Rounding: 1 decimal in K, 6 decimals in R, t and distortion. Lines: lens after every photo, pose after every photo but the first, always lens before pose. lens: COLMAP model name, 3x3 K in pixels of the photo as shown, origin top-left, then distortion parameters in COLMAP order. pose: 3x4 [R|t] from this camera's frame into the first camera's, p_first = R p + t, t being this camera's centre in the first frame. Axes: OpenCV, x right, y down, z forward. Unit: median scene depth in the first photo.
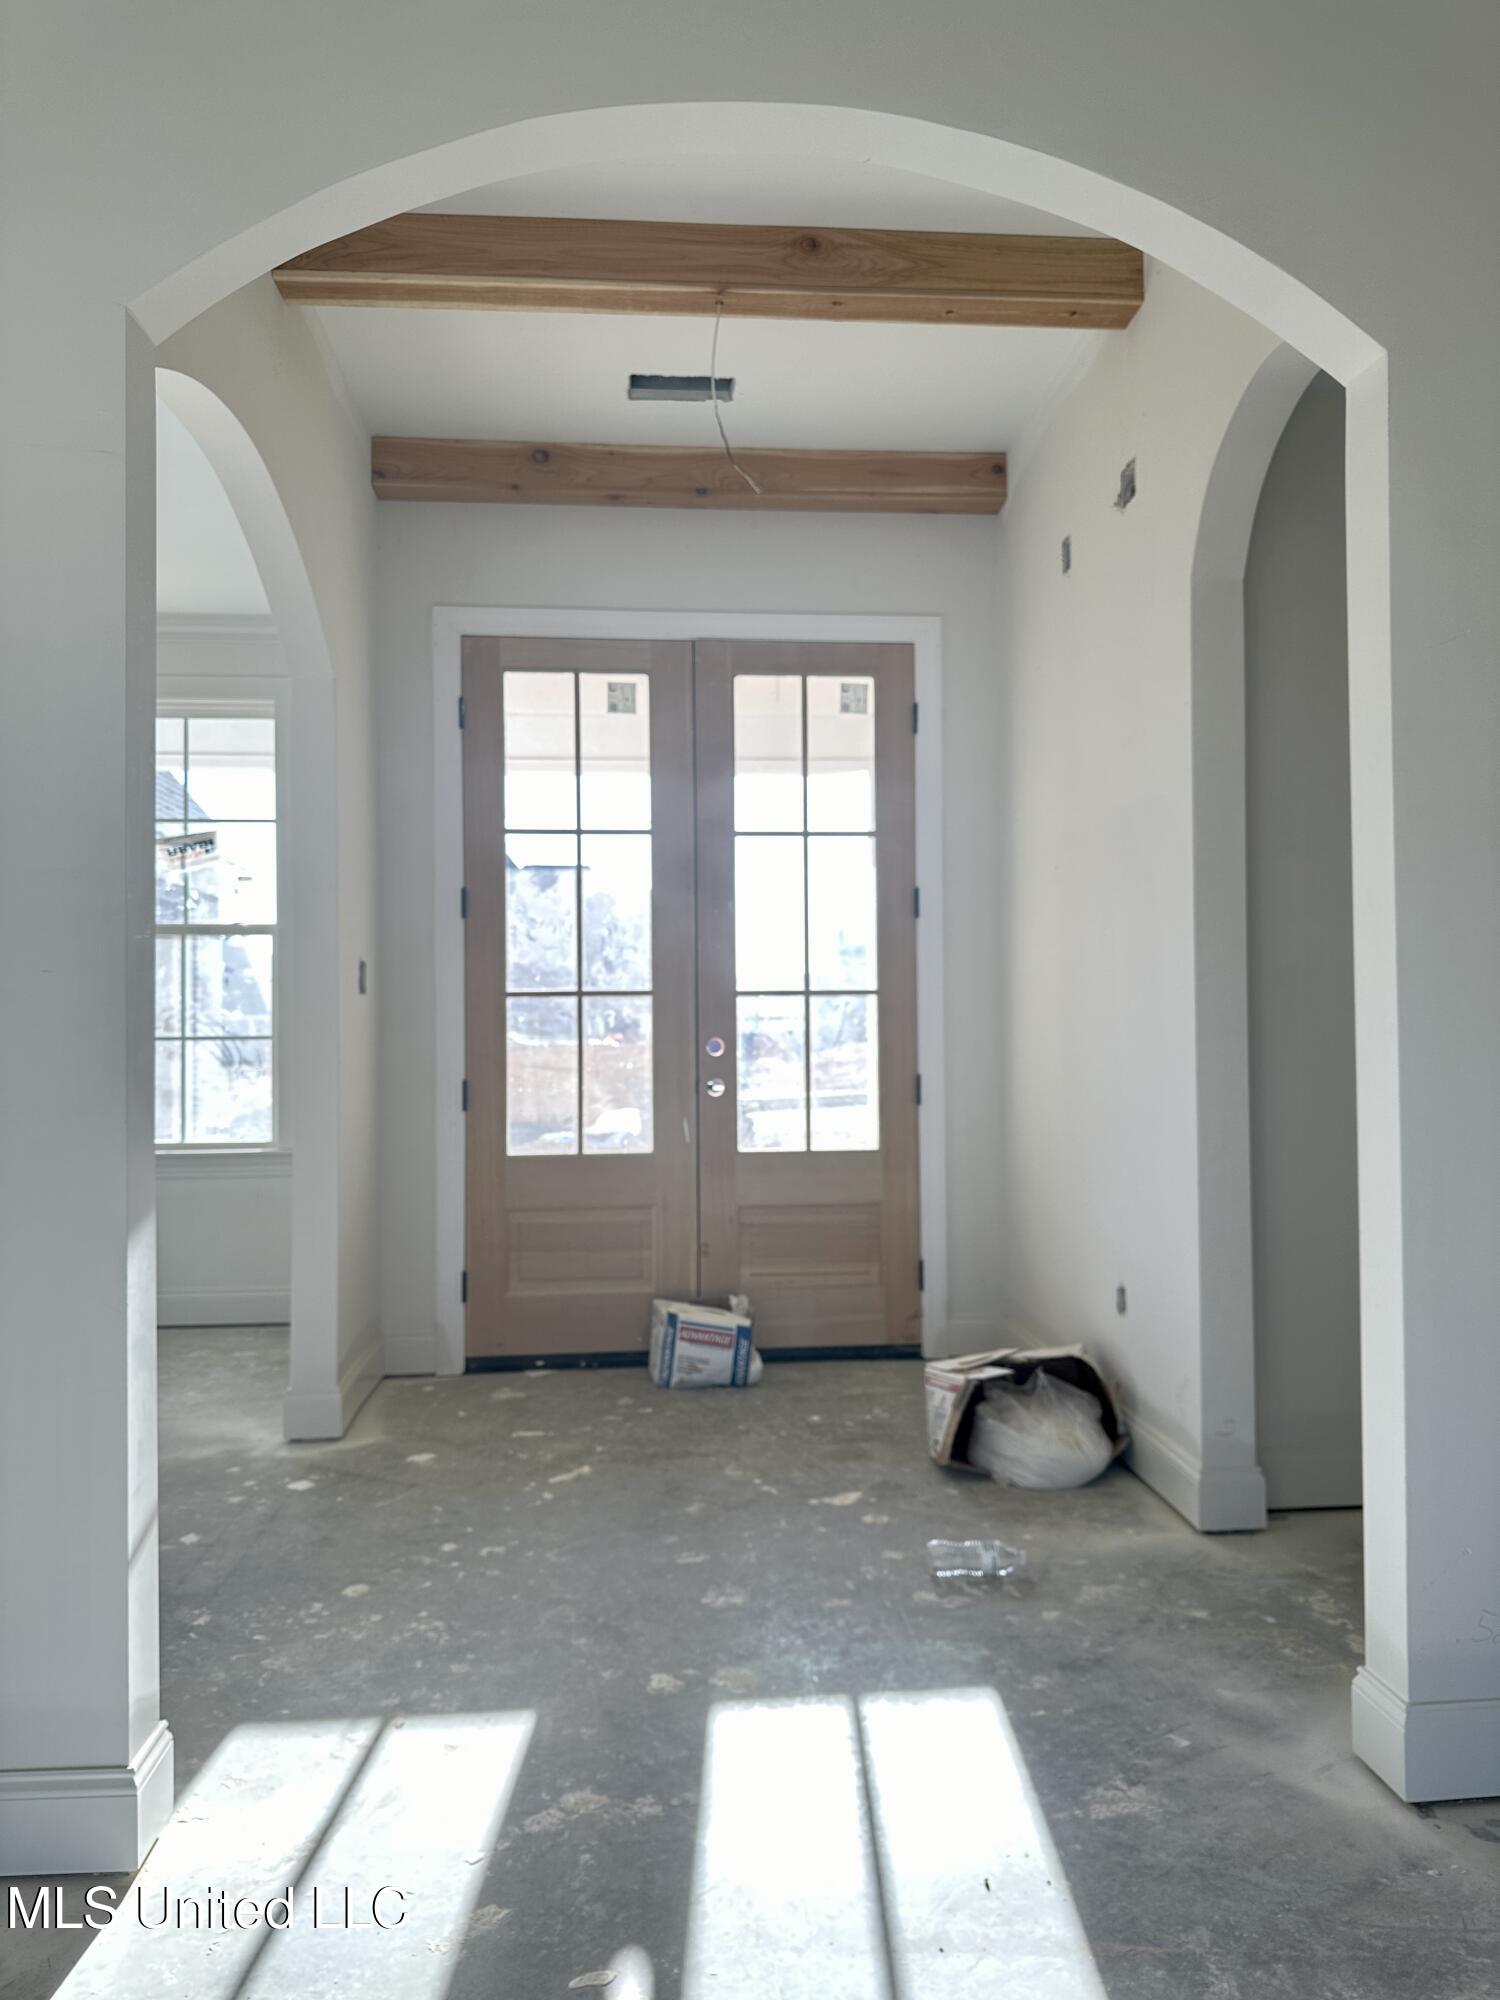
lens RADIAL K [[1399.1, 0, 736.2], [0, 1399.1, 1006.3], [0, 0, 1]] dist [0.052425, -0.056265]
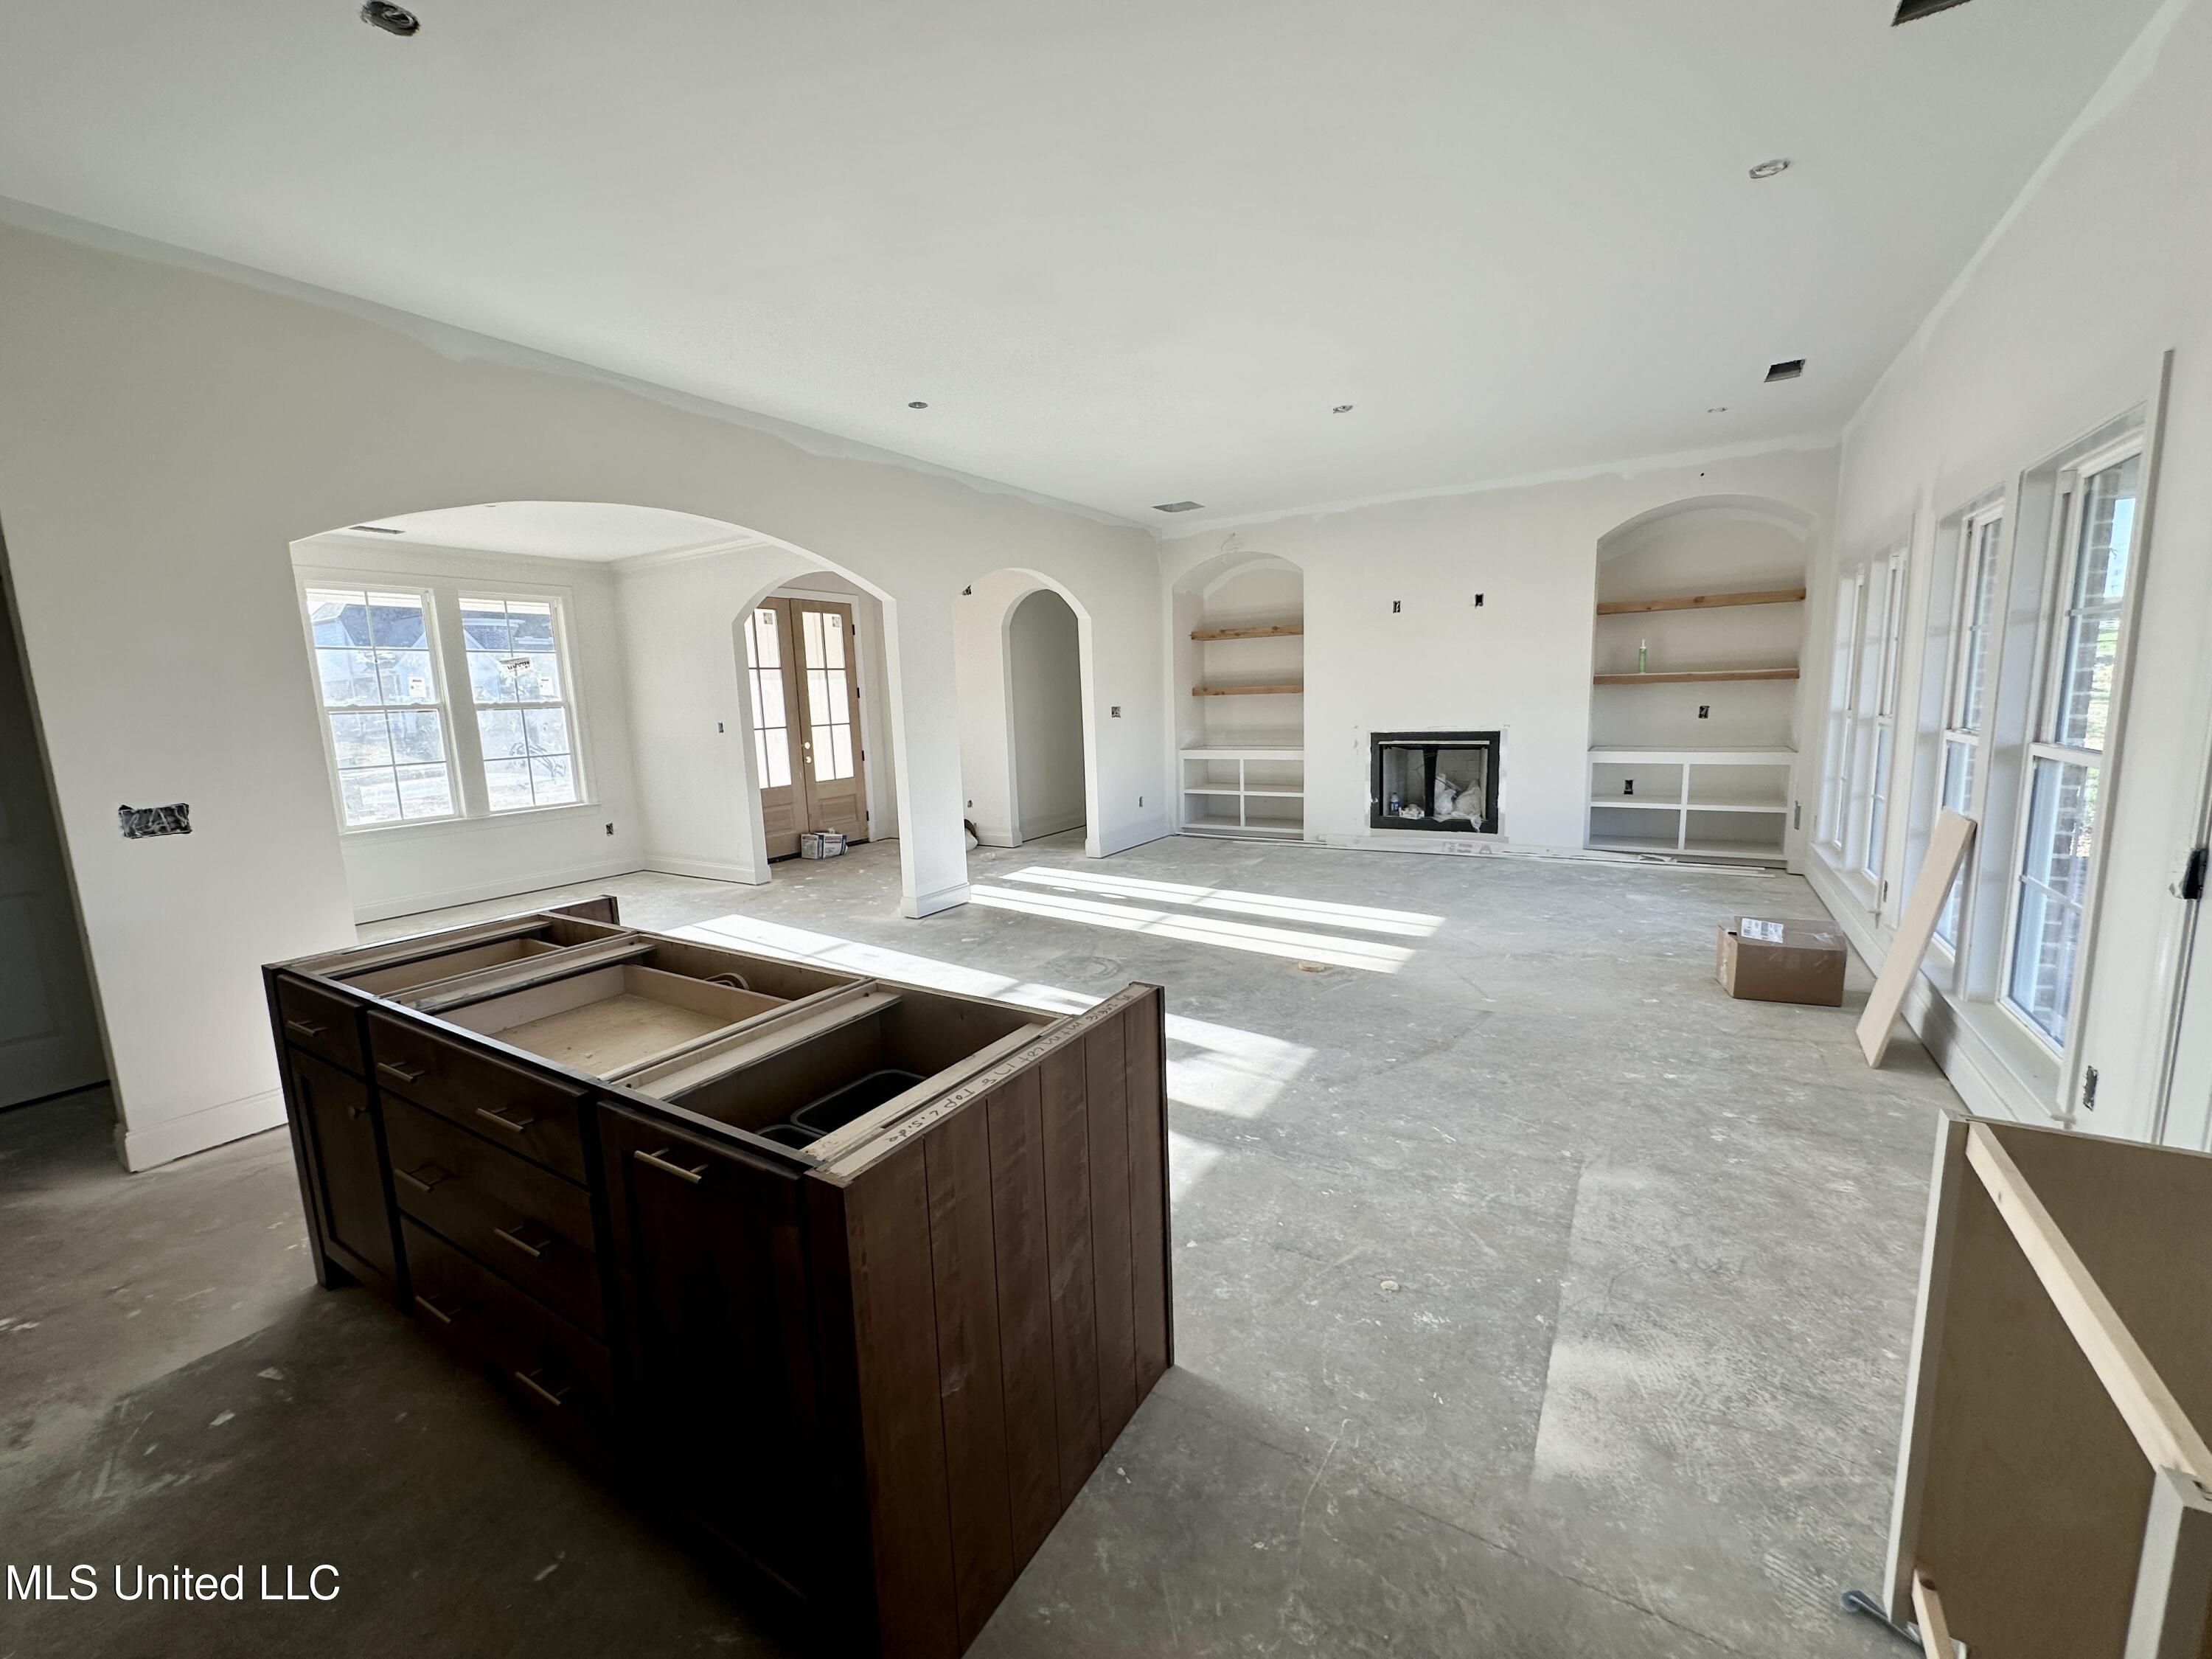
lens RADIAL K [[879.5, 0, 1115.7], [0, 879.5, 822.0], [0, 0, 1]] dist [-0.003929, -0.000132]
pose [[0.585813, -0.130453, 0.799879, -1.426884], [0.013027, 0.988348, 0.151650, -0.104253], [-0.810342, -0.078419, 0.580686, -0.729223]]
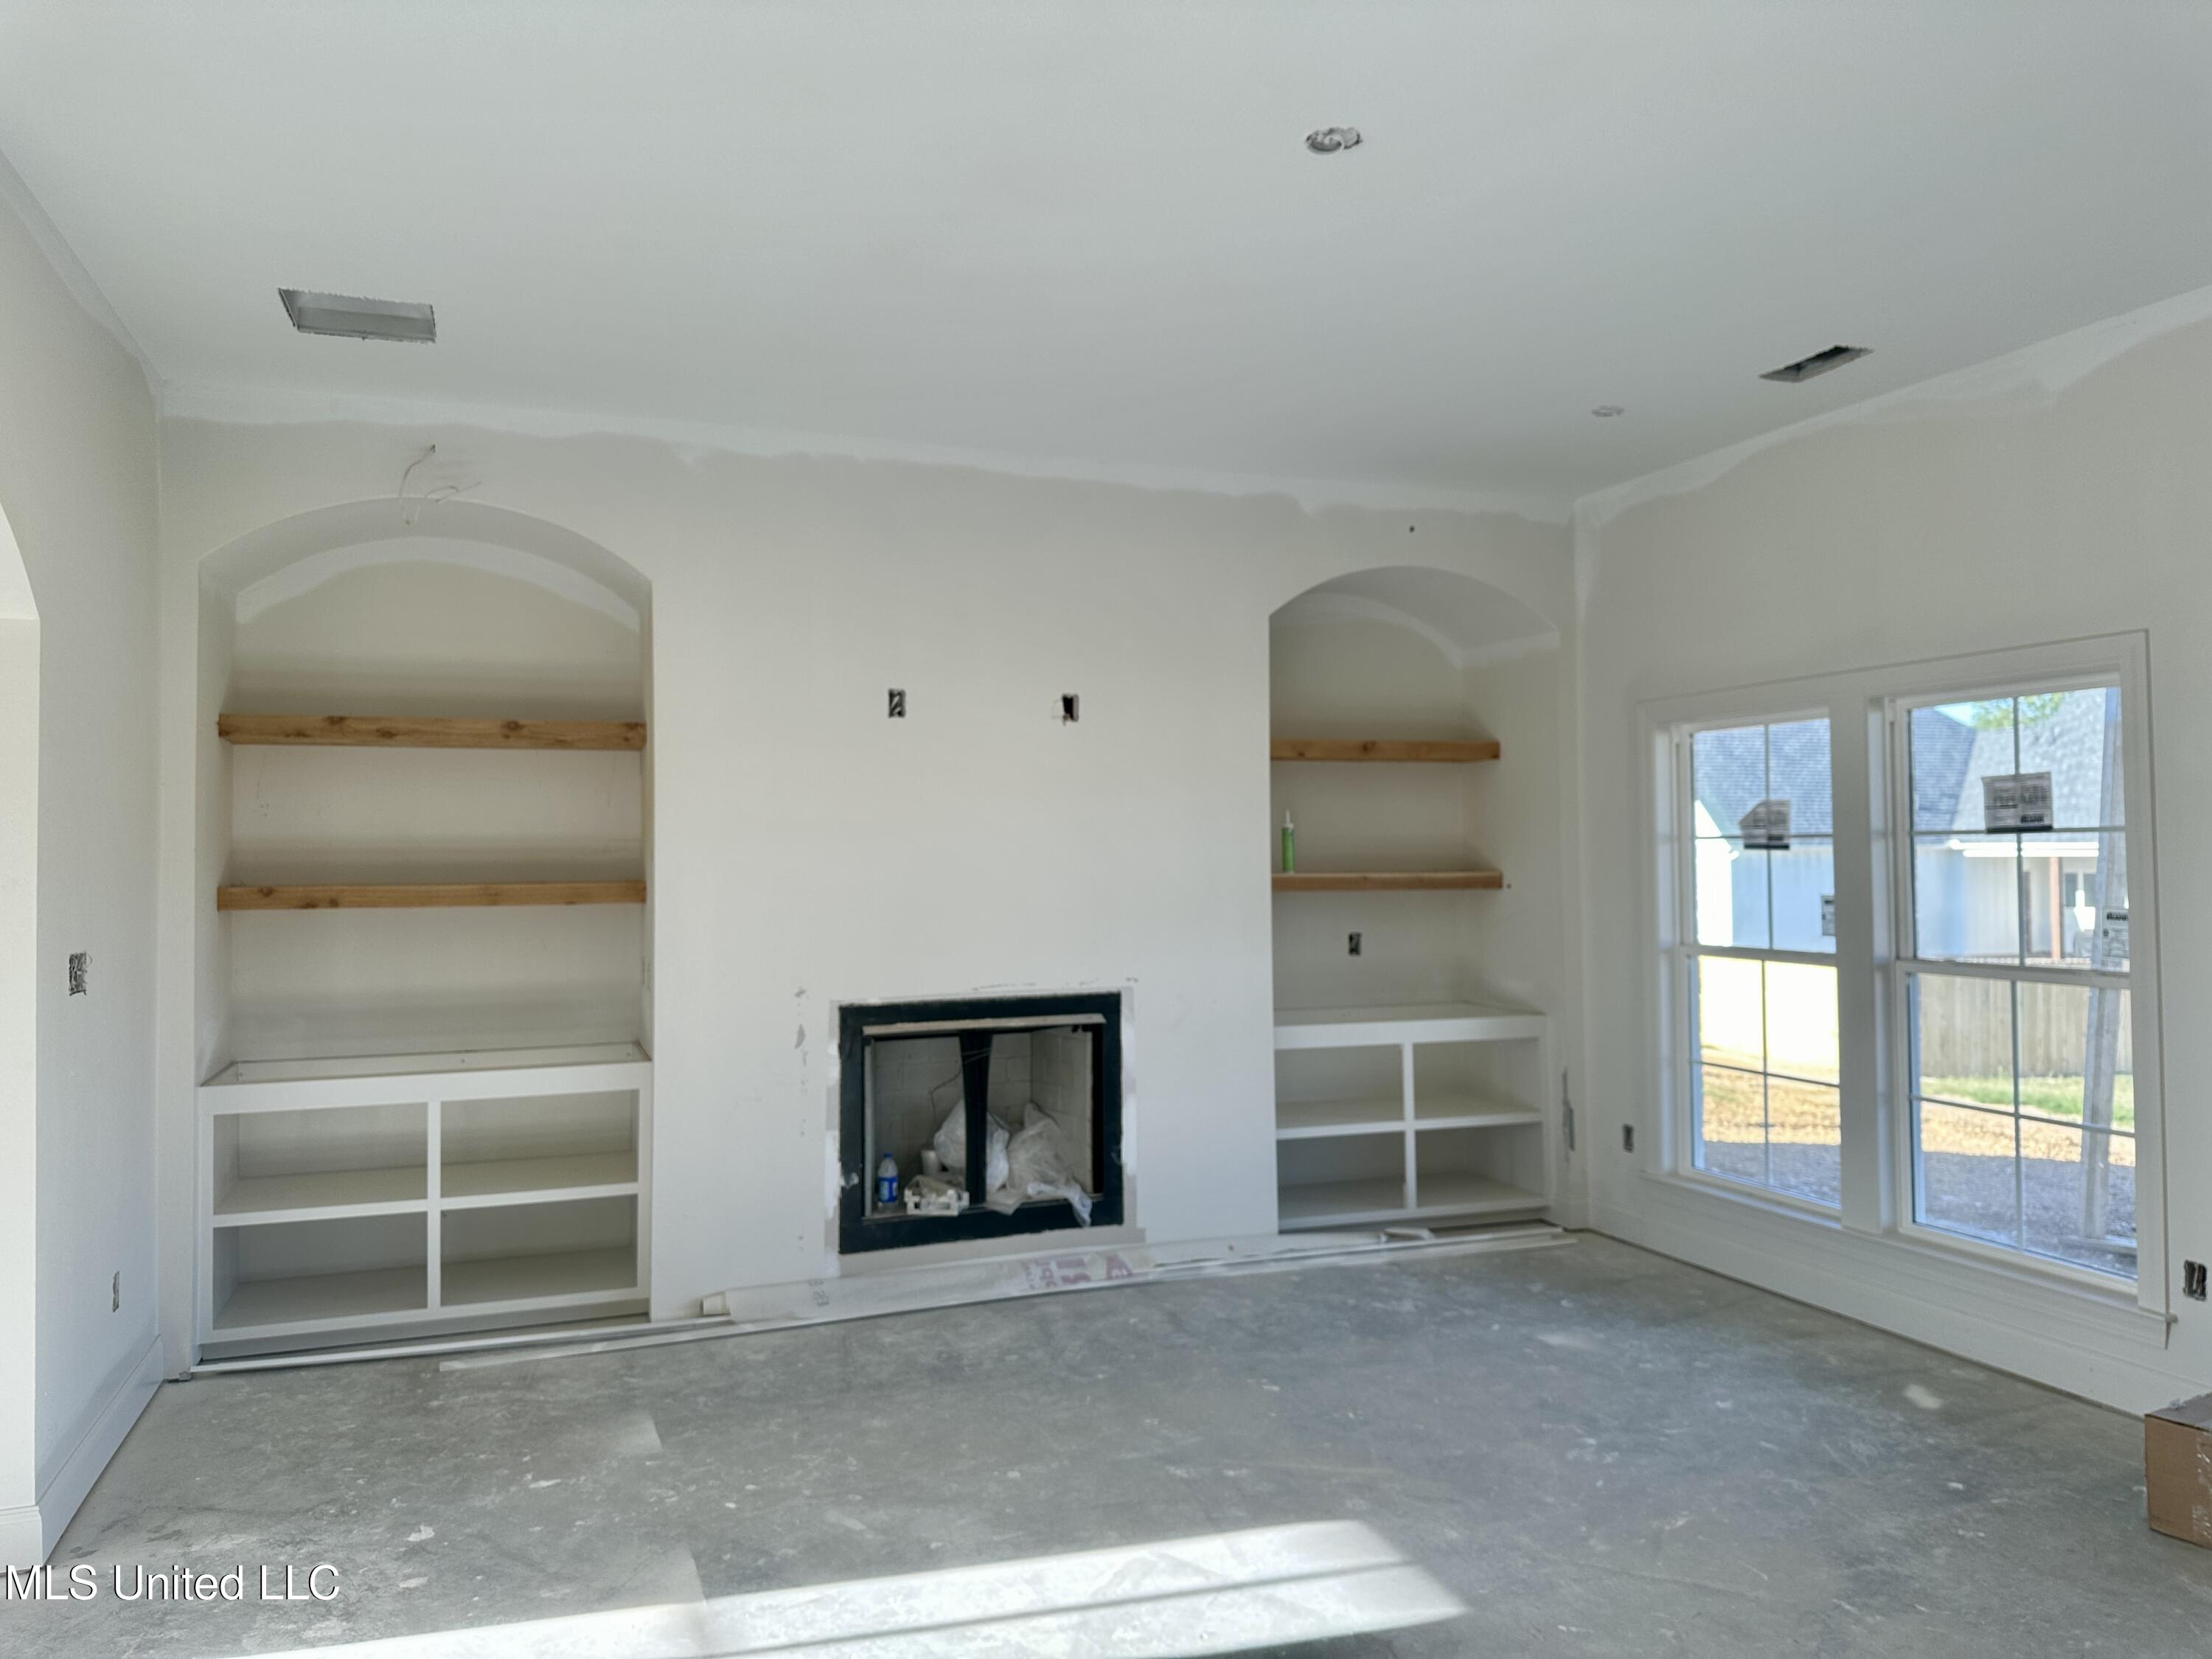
lens RADIAL K [[1547.4, 0, 1079.5], [0, 1547.4, 810.1], [0, 0, 1]] dist [0.052425, -0.056265]
pose [[-0.270902, 0.037242, 0.961886, -0.836218], [-0.010506, 0.999077, -0.041641, -0.115010], [-0.962549, -0.021386, -0.270261, 0.197397]]
